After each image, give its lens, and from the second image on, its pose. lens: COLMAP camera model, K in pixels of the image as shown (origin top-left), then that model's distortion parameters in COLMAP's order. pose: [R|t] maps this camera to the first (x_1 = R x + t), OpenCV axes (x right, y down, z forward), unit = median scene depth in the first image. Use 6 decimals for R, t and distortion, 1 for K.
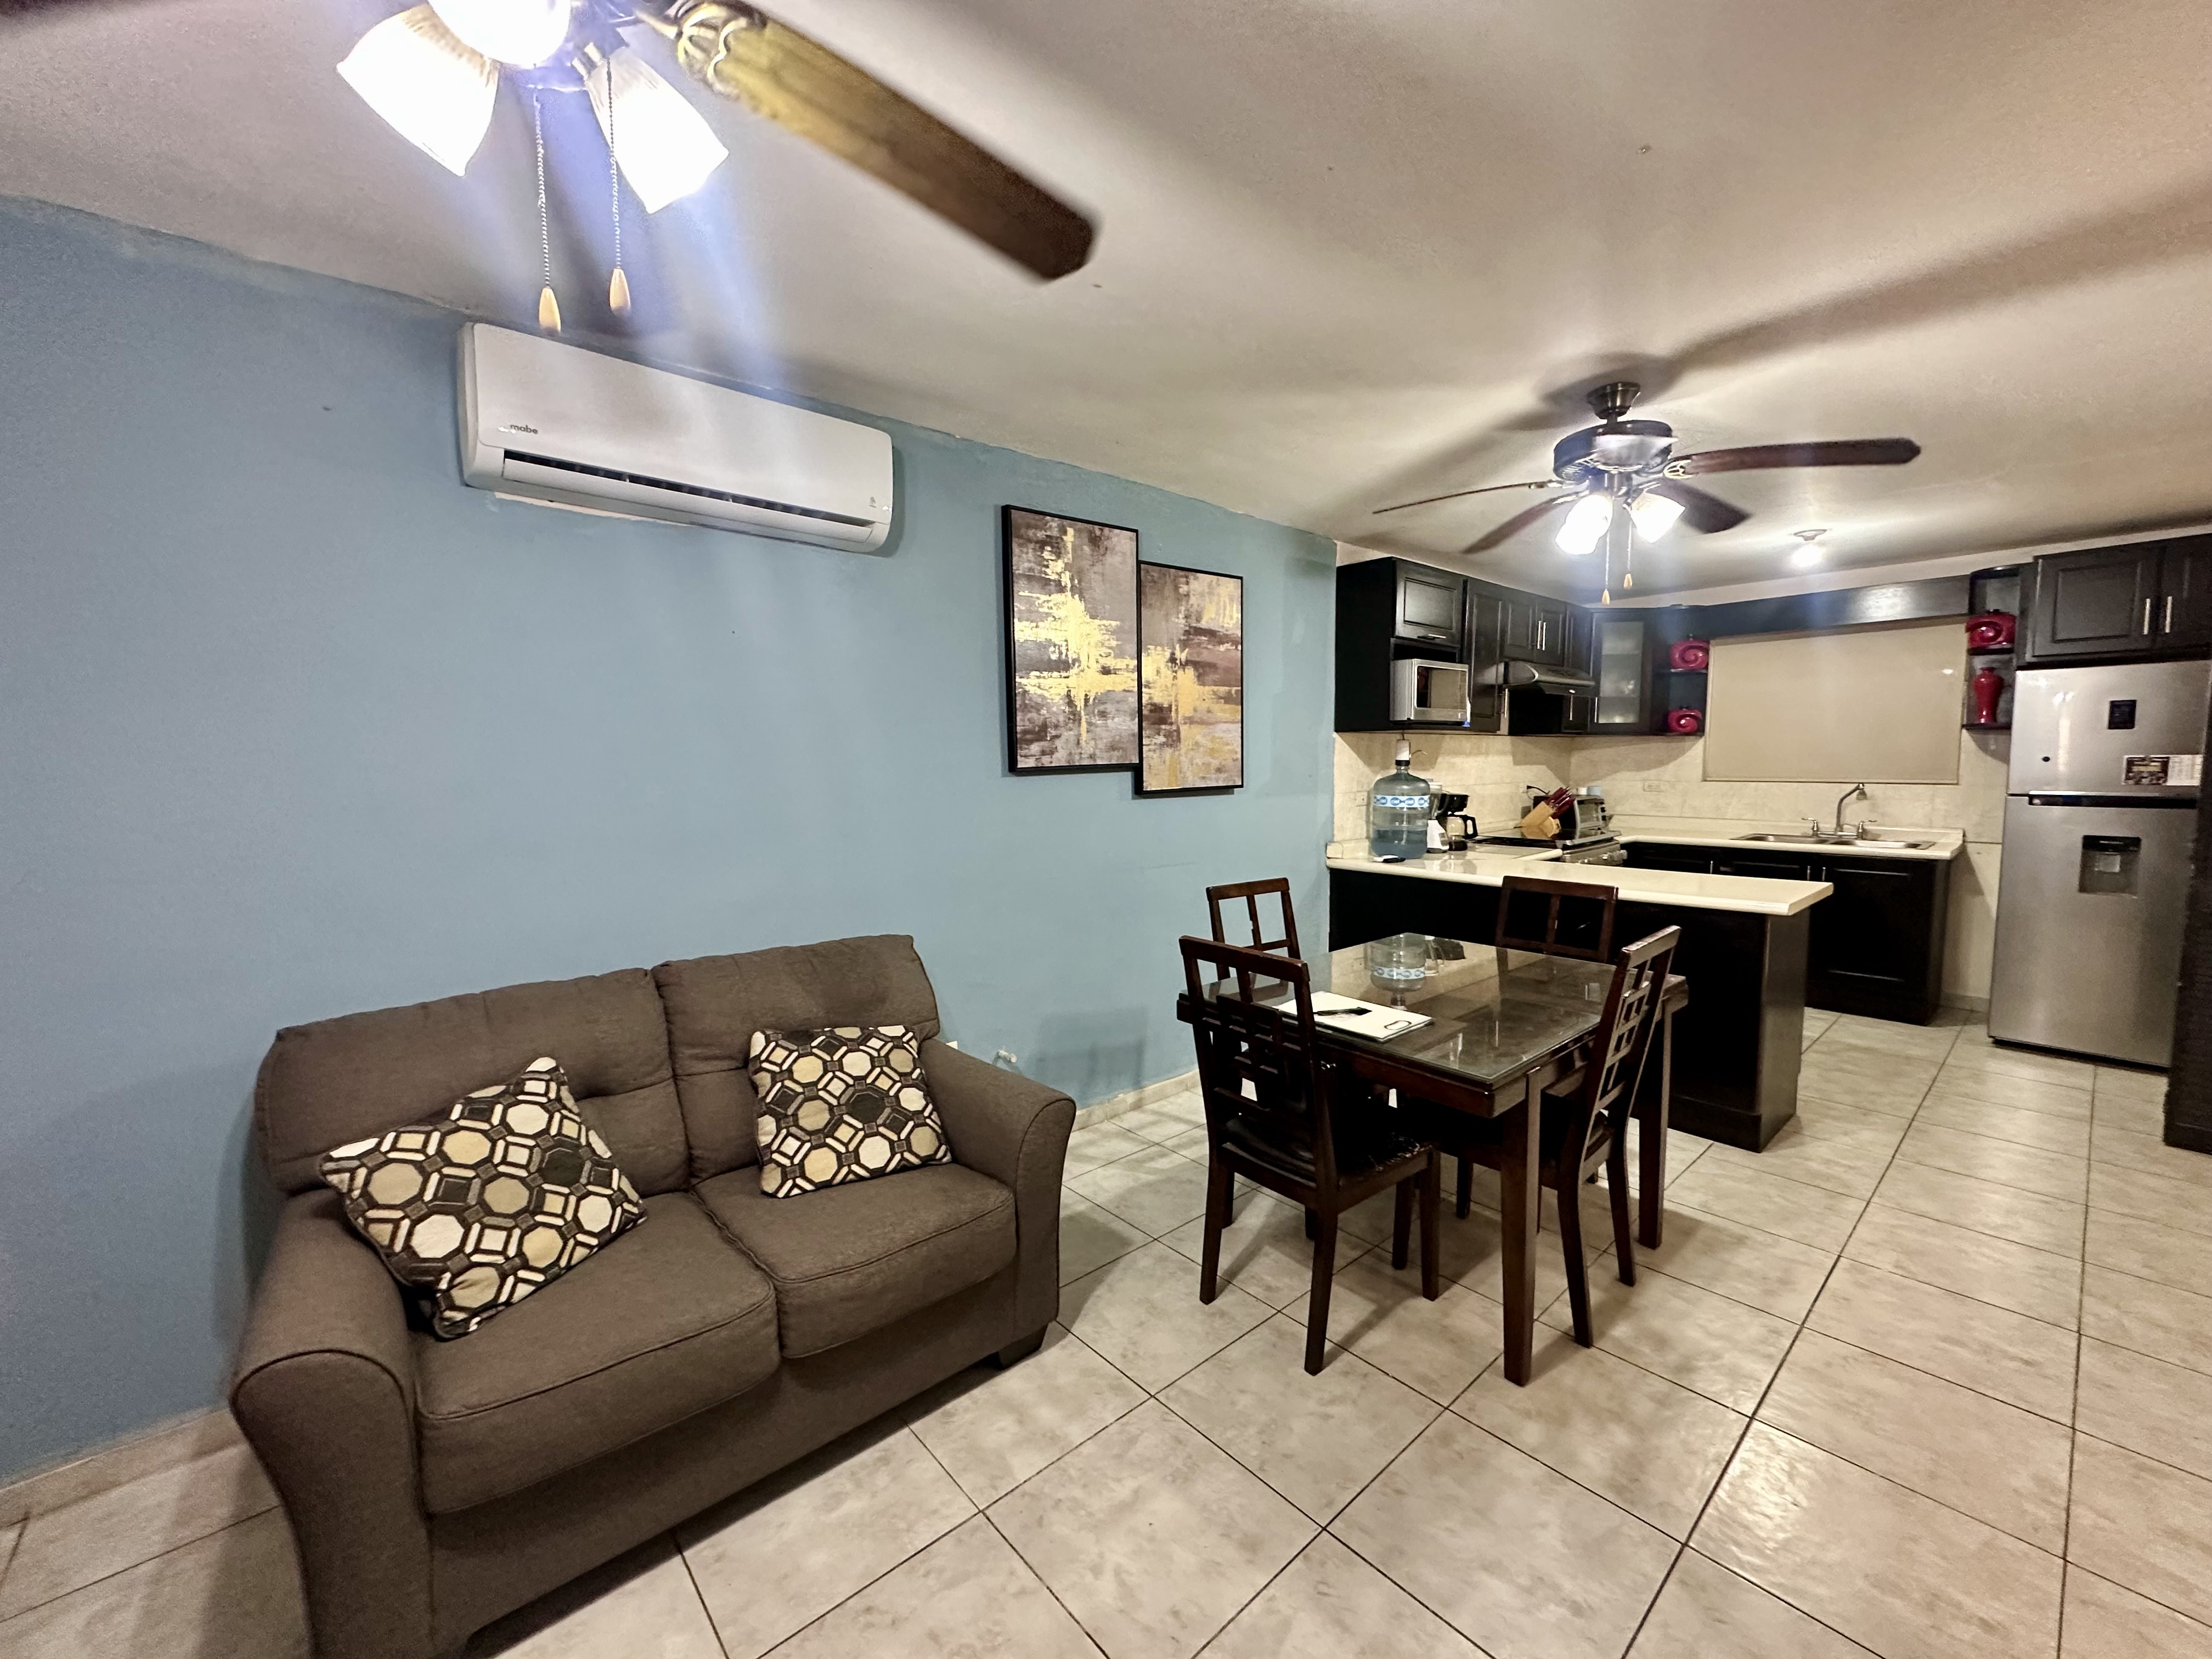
lens RADIAL K [[879.6, 0, 1095.9], [0, 879.6, 832.8], [0, 0, 1]] dist [-0.001368, 0.000119]
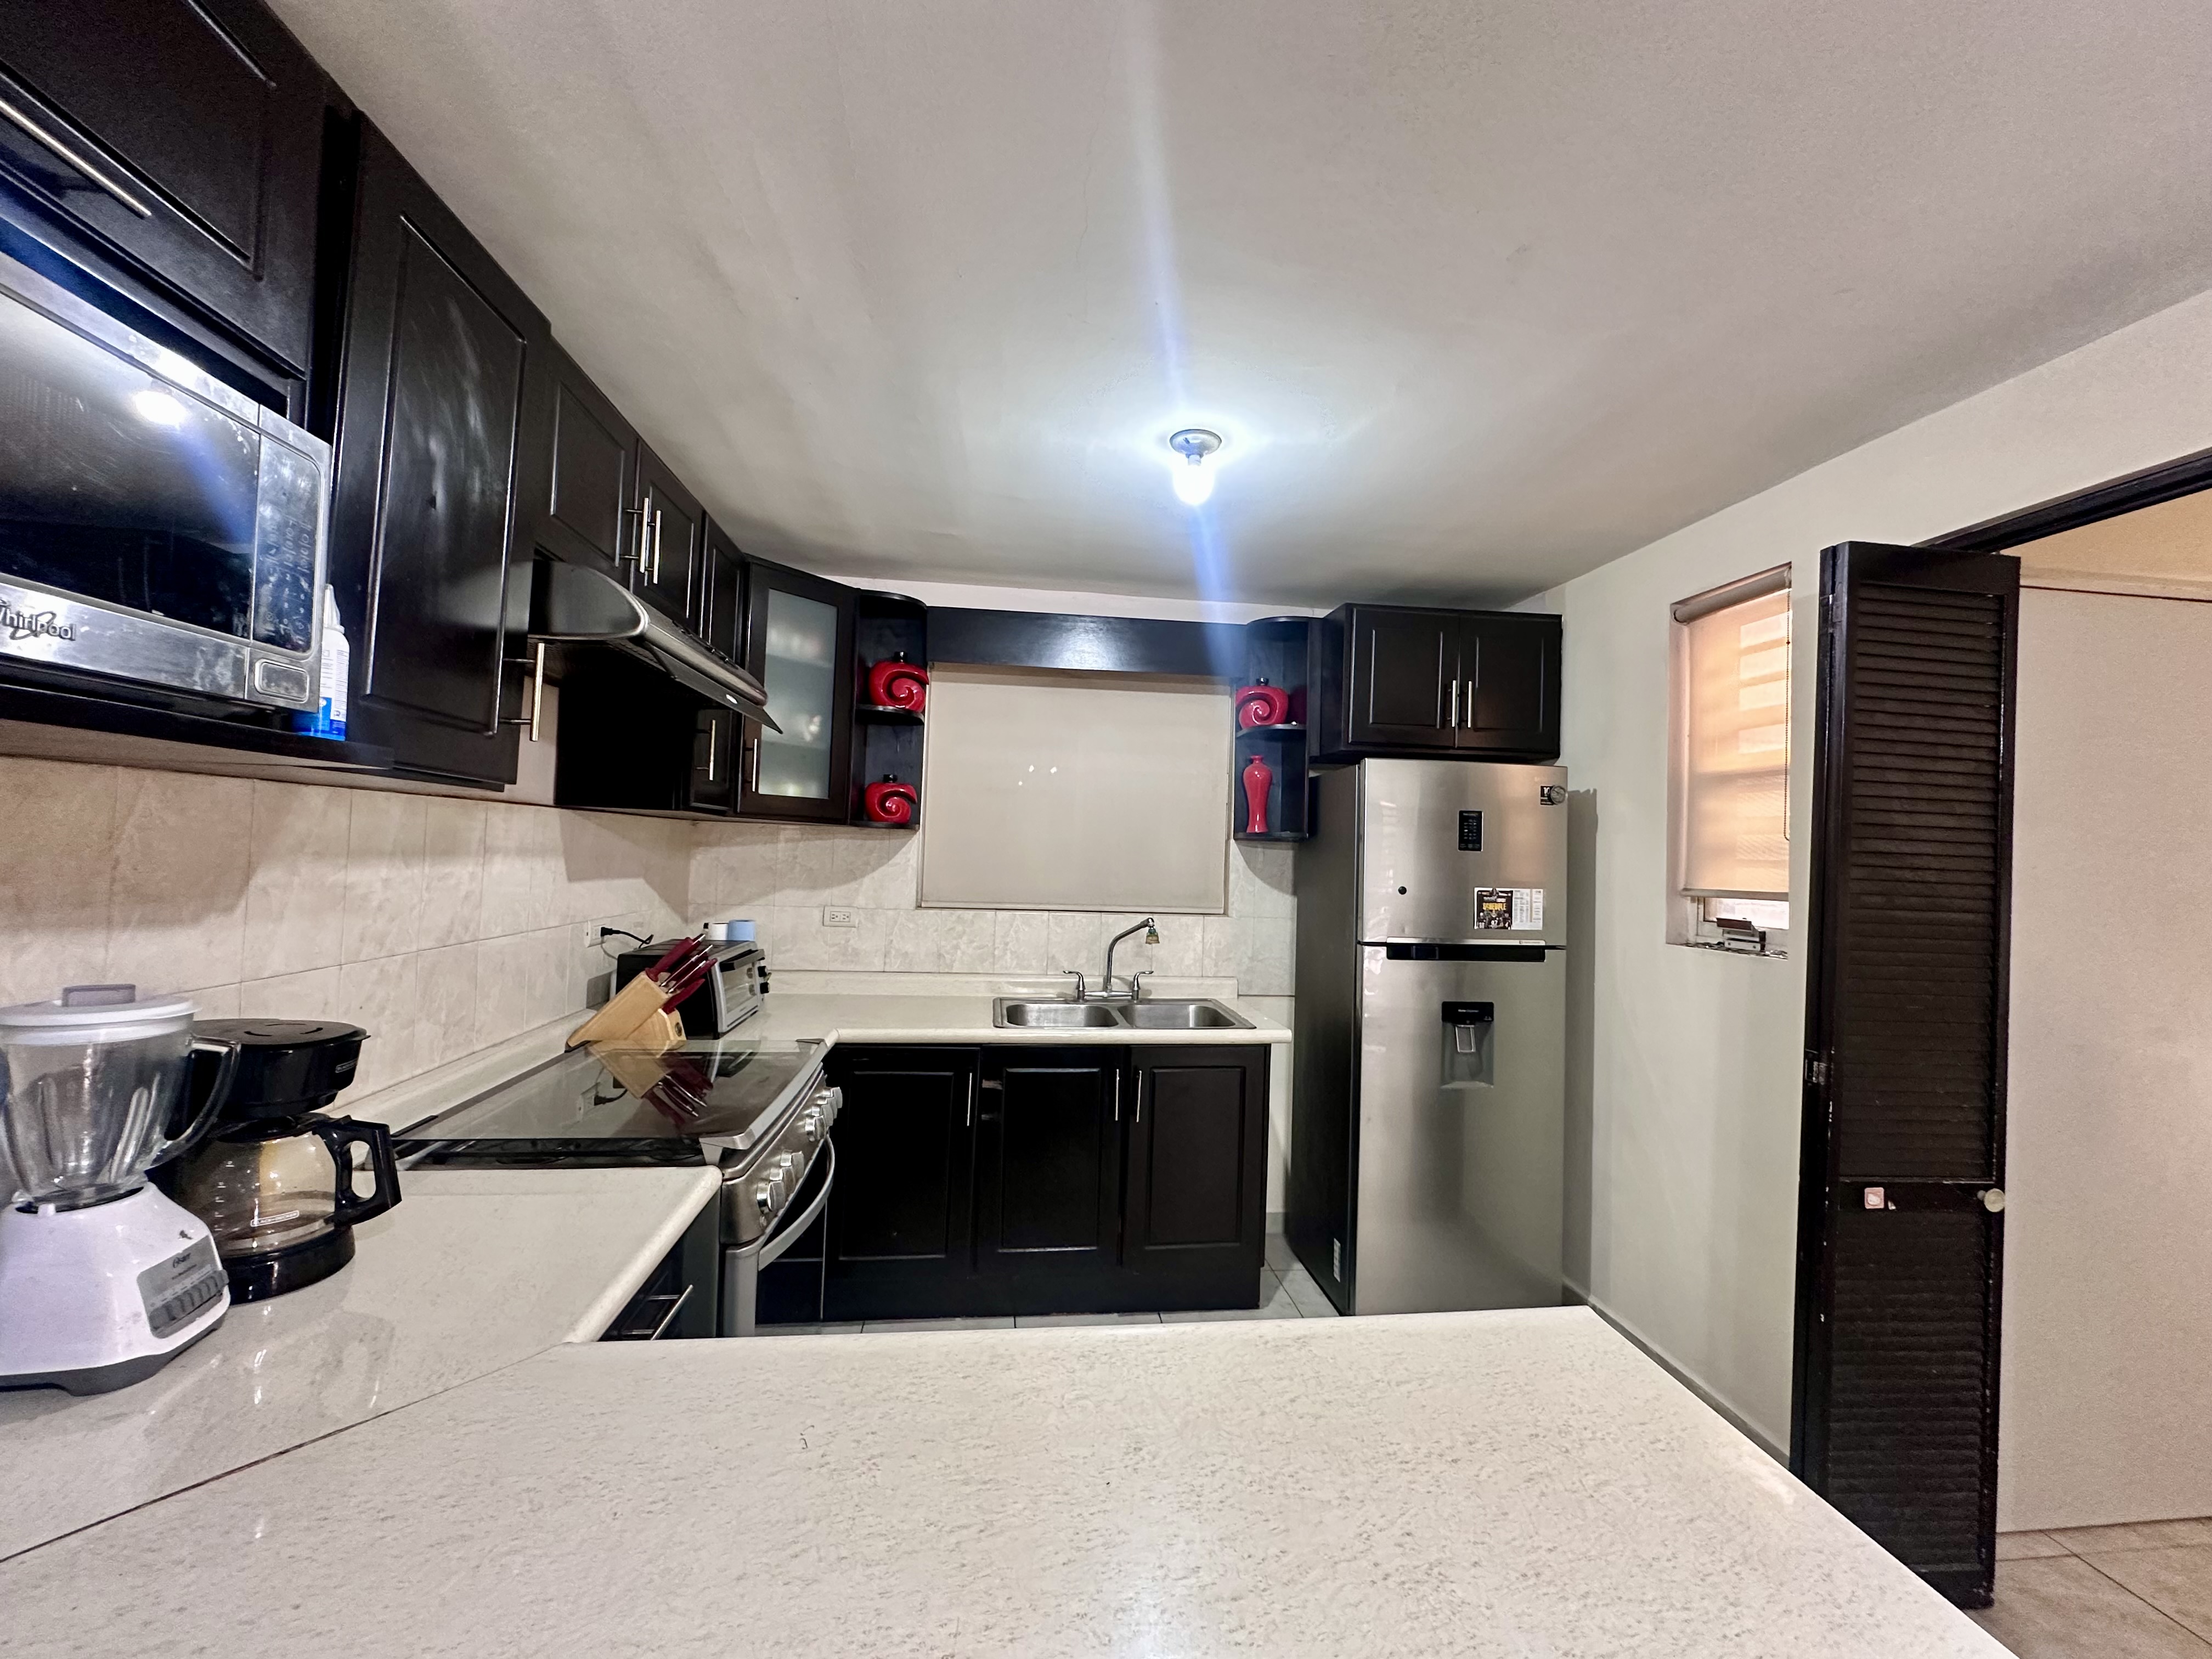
lens RADIAL K [[879.6, 0, 1112.5], [0, 879.6, 834.7], [0, 0, 1]] dist [-0.001368, 0.000119]
pose [[0.548737, 0.041983, 0.834940, 0.437588], [0.035533, 0.996664, -0.073468, -0.094856], [-0.835240, 0.069982, 0.545415, 0.908874]]
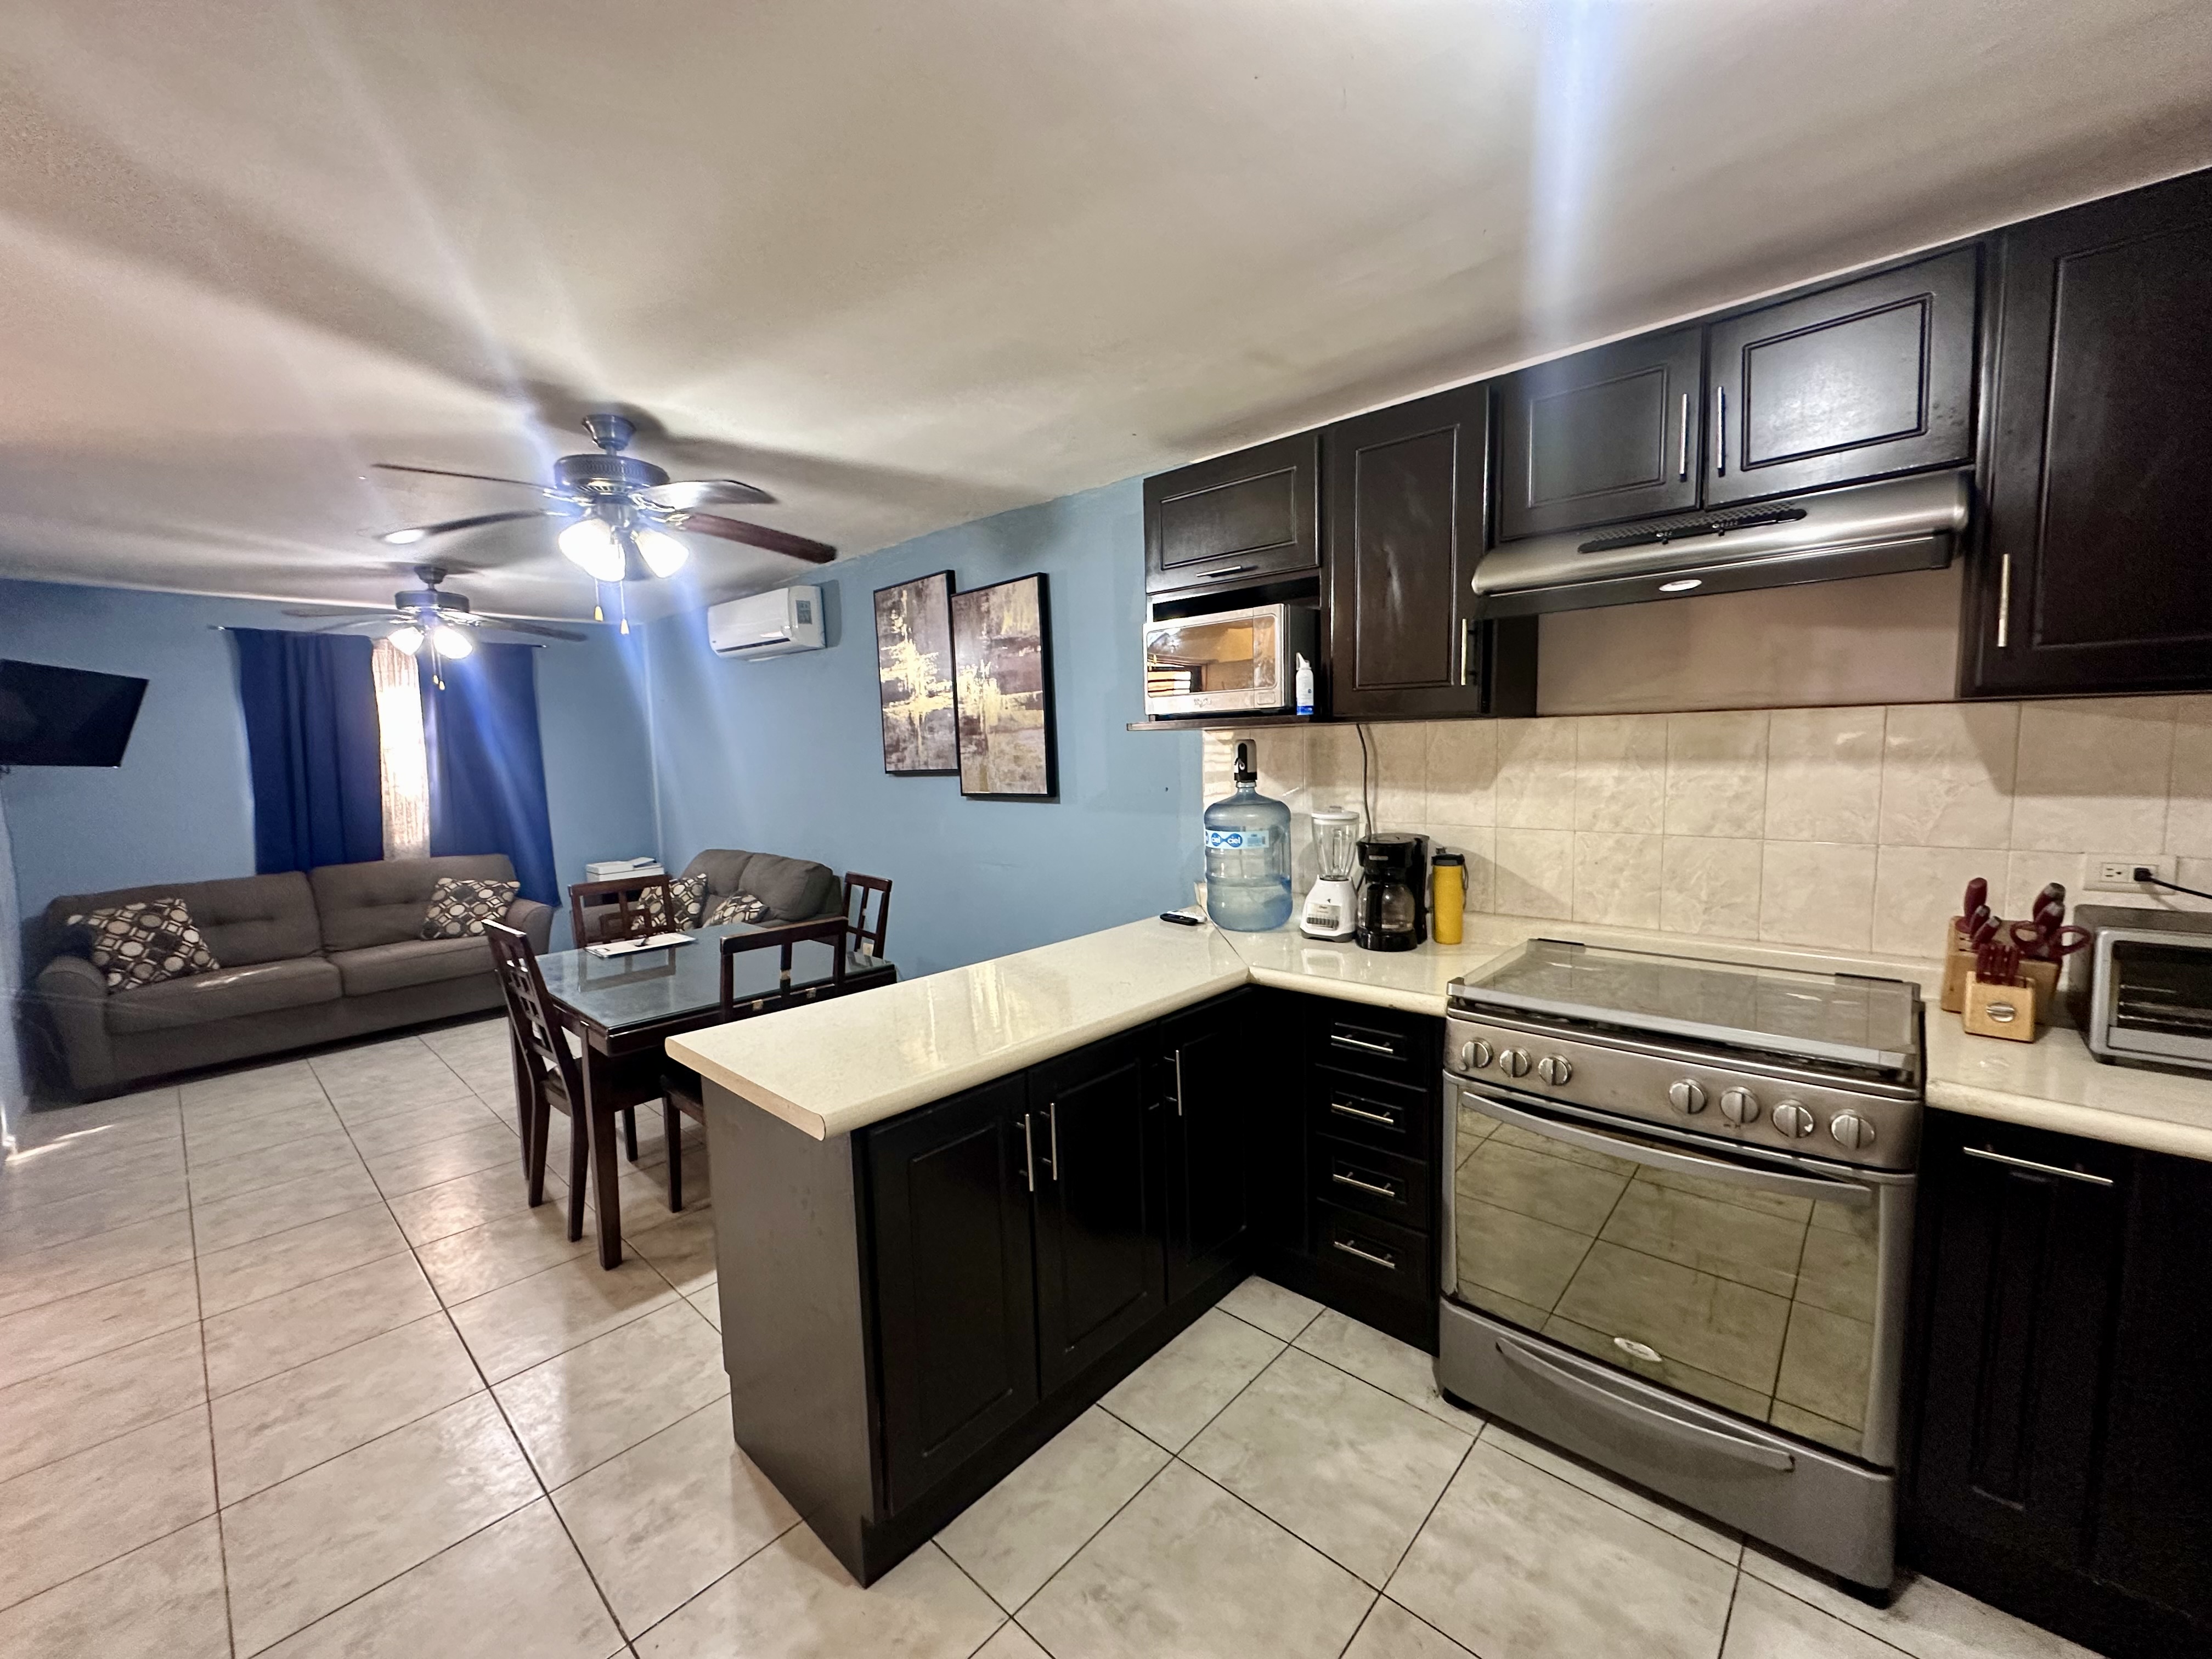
lens RADIAL K [[879.6, 0, 1088.4], [0, 879.6, 828.4], [0, 0, 1]] dist [-0.001368, 0.000119]
pose [[0.104733, 0.094179, -0.990031, 1.190455], [-0.066304, 0.993952, 0.087538, -0.111676], [0.992288, 0.056475, 0.110344, 1.020514]]
